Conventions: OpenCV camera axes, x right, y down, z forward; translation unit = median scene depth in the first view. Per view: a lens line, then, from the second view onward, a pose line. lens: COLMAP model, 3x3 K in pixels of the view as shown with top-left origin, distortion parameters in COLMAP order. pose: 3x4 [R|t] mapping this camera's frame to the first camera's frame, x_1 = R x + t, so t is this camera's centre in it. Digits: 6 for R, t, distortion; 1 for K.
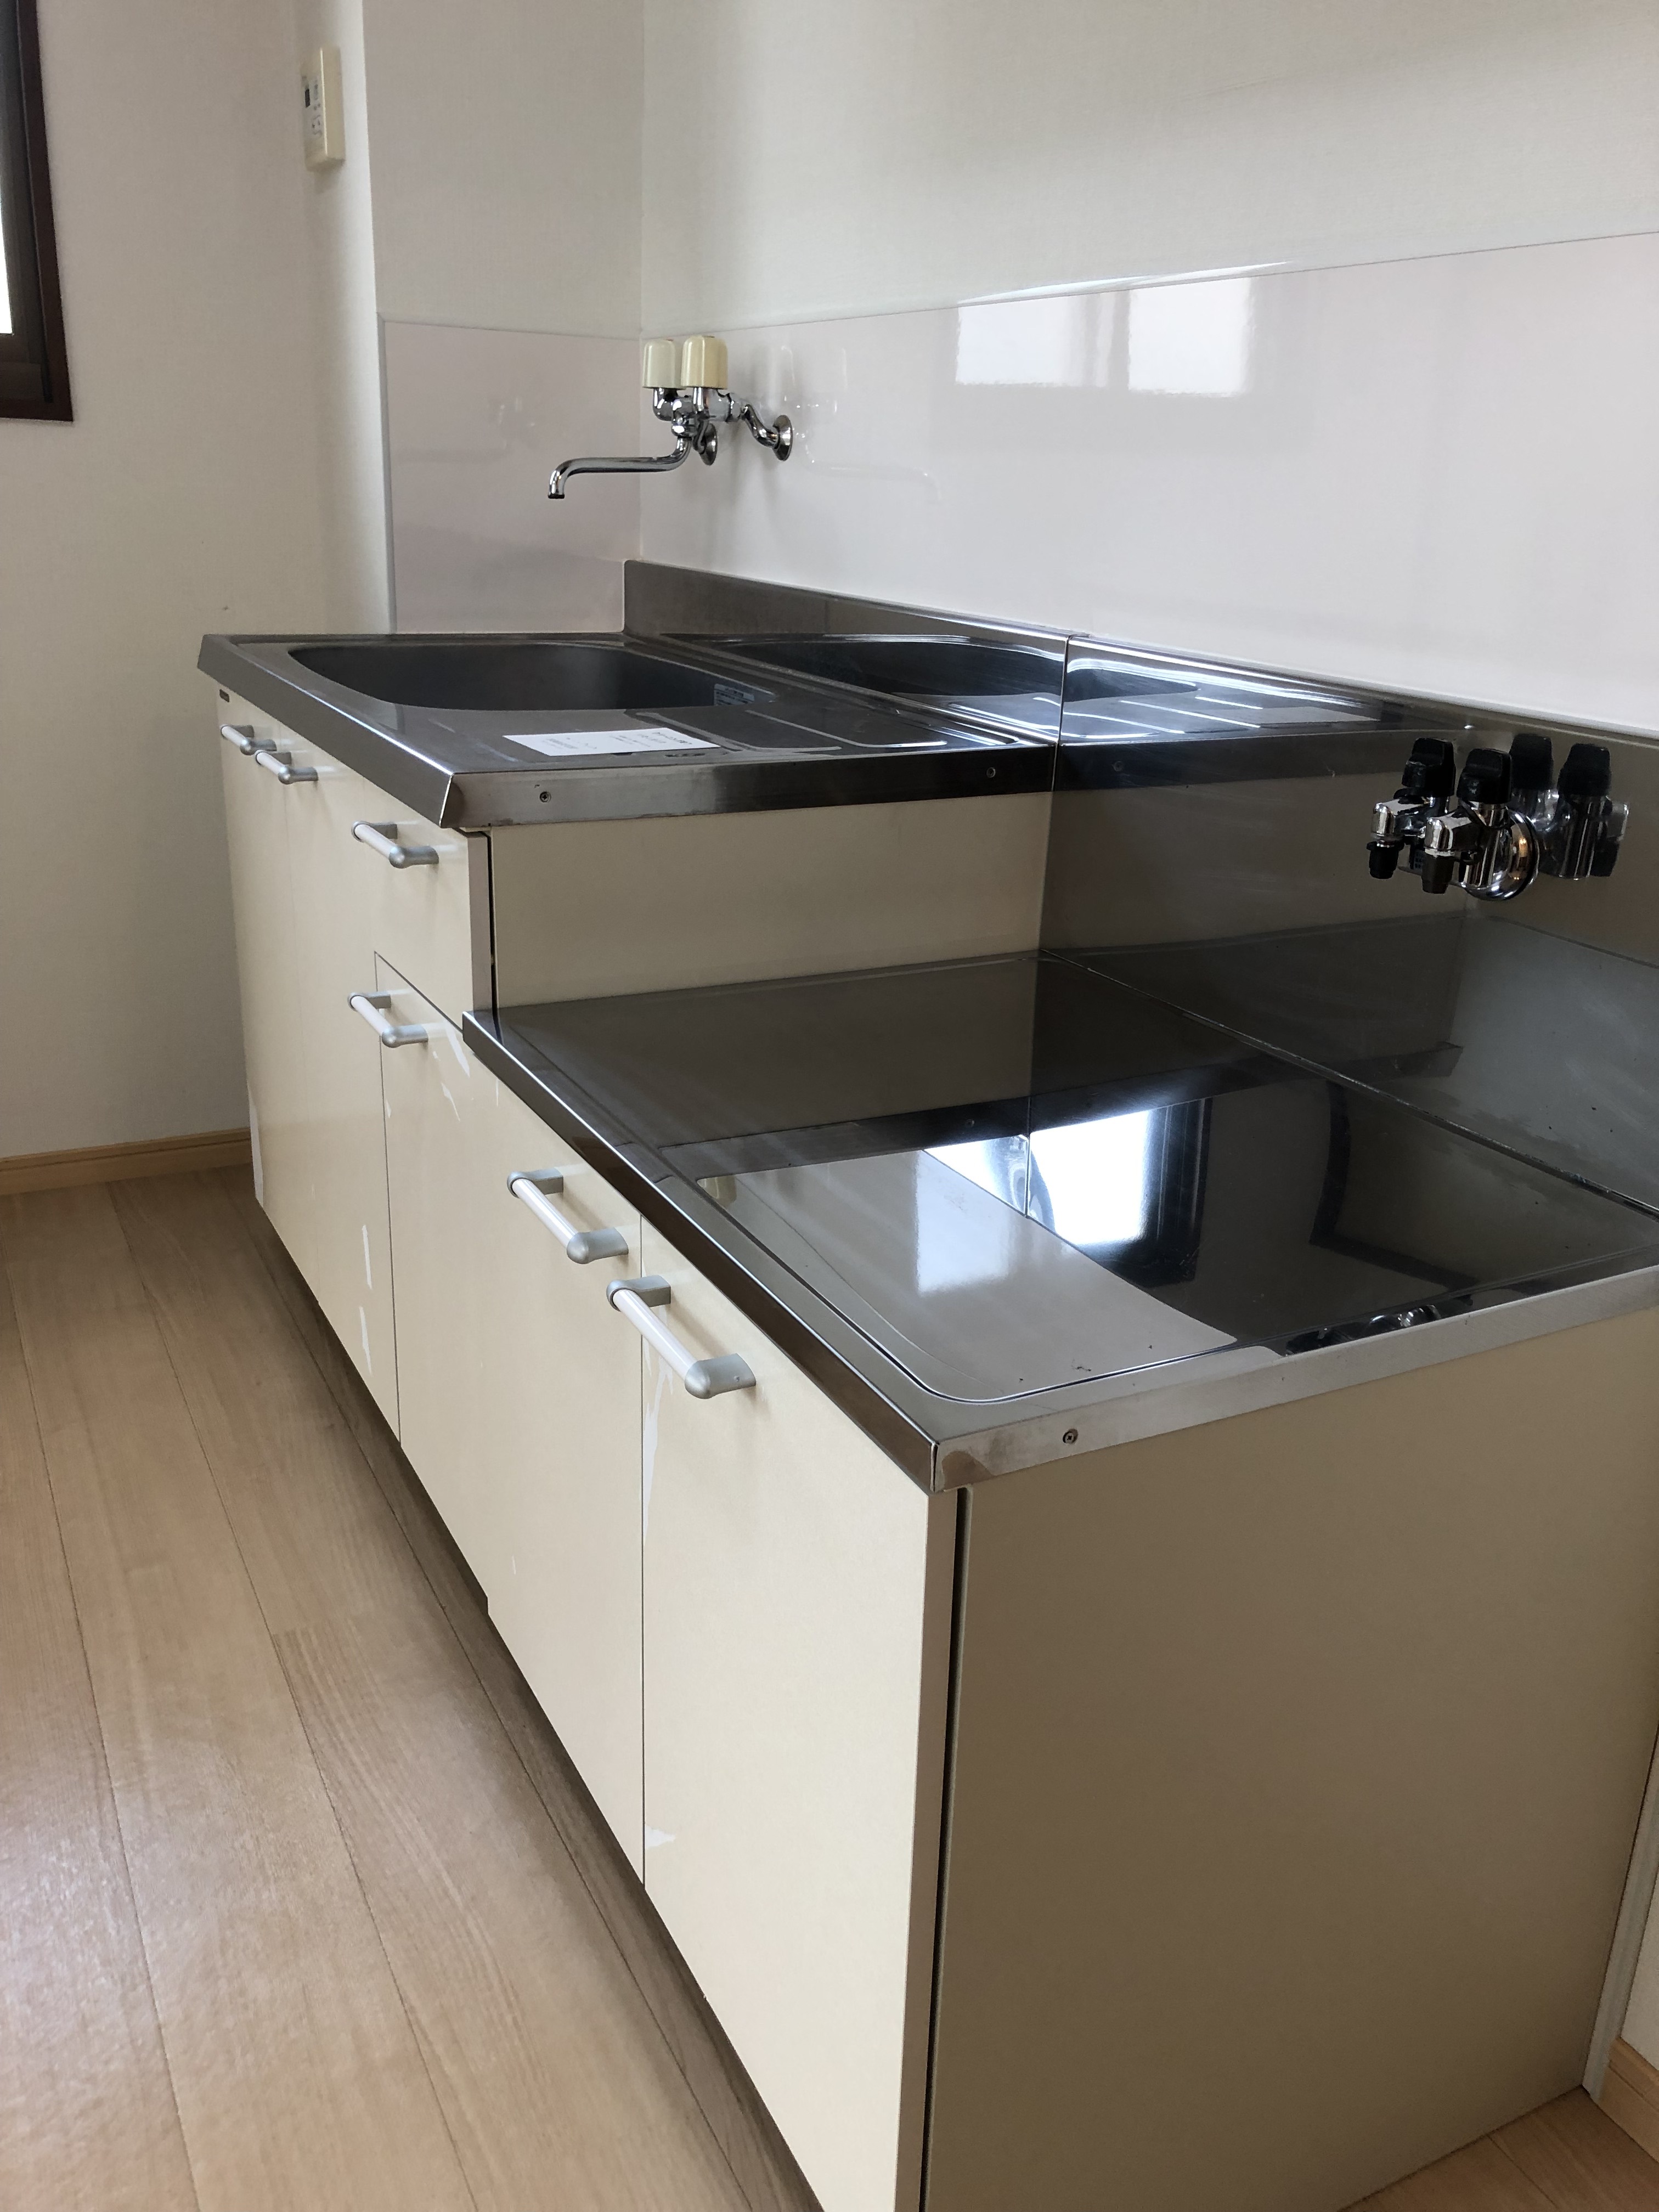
lens RADIAL K [[1815.9, 0, 827.3], [0, 1815.9, 1106.8], [0, 0, 1]] dist [0.010942, -0.001504]
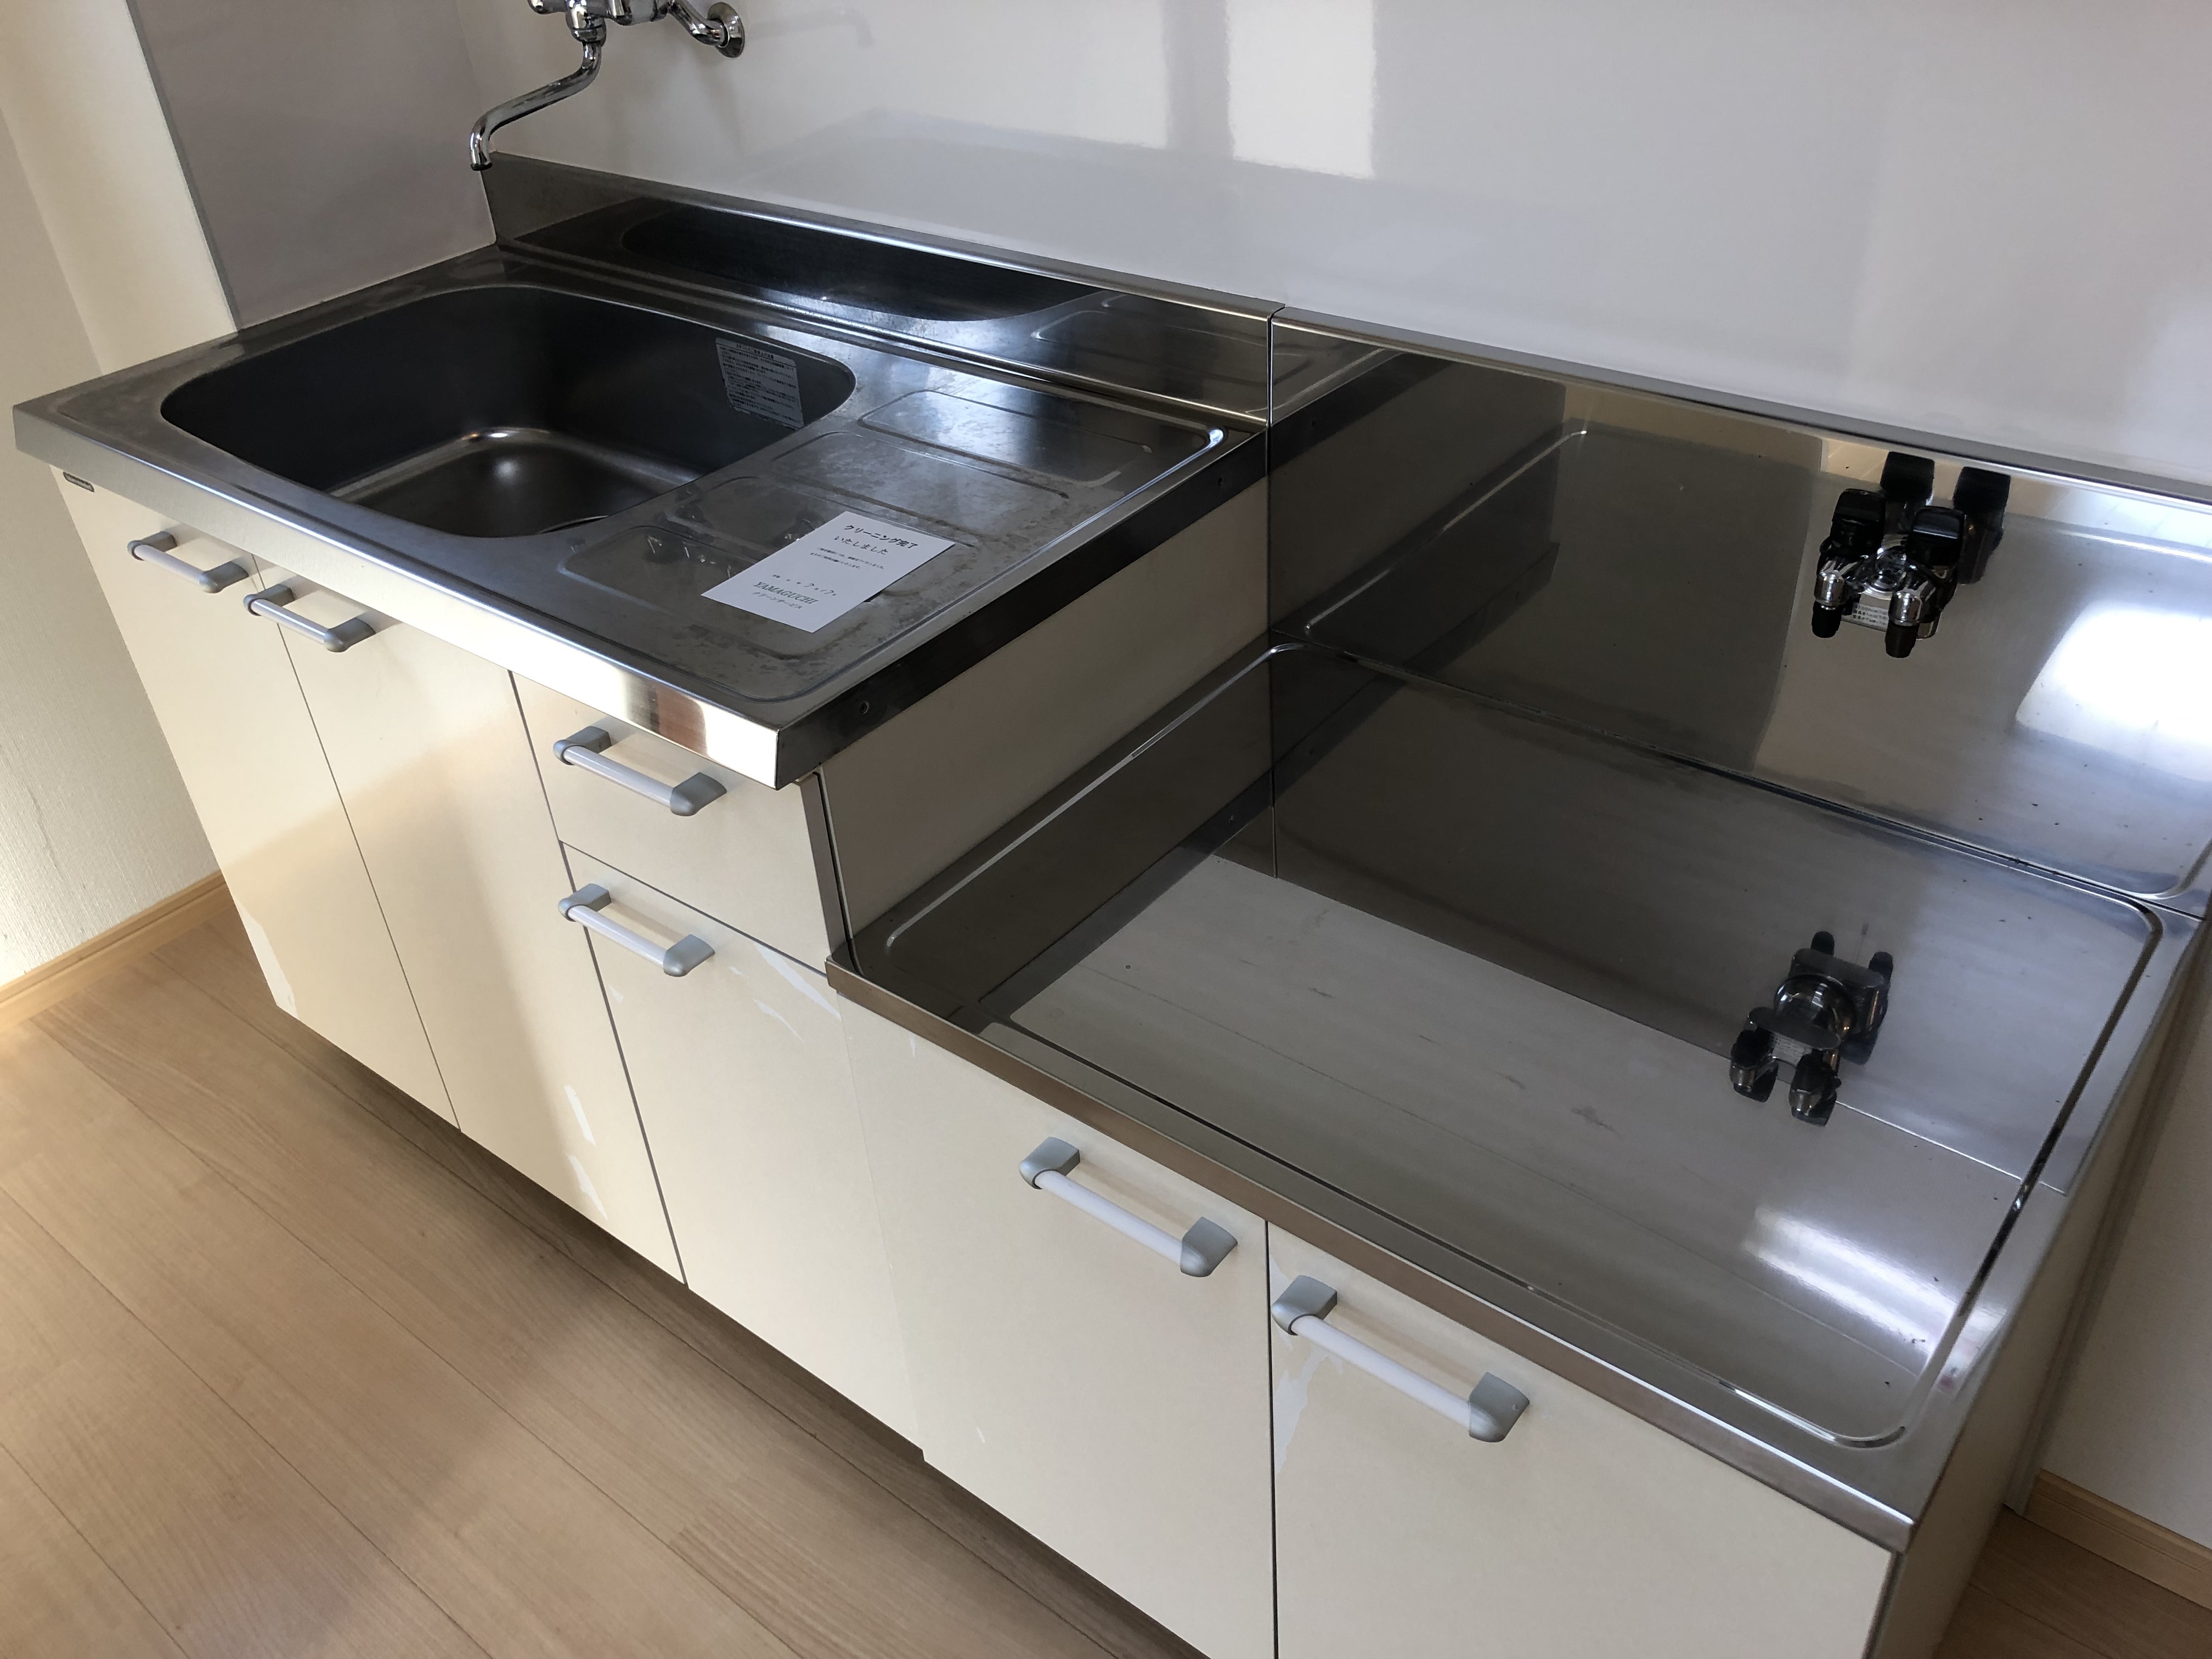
lens RADIAL K [[1815.9, 0, 1102.8], [0, 1815.9, 823.4], [0, 0, 1]] dist [0.010942, -0.001504]
pose [[0.912031, -0.304781, 0.274423, -0.249299], [0.226190, 0.931966, 0.283333, -0.277247], [-0.342108, -0.196337, 0.918920, 0.135230]]
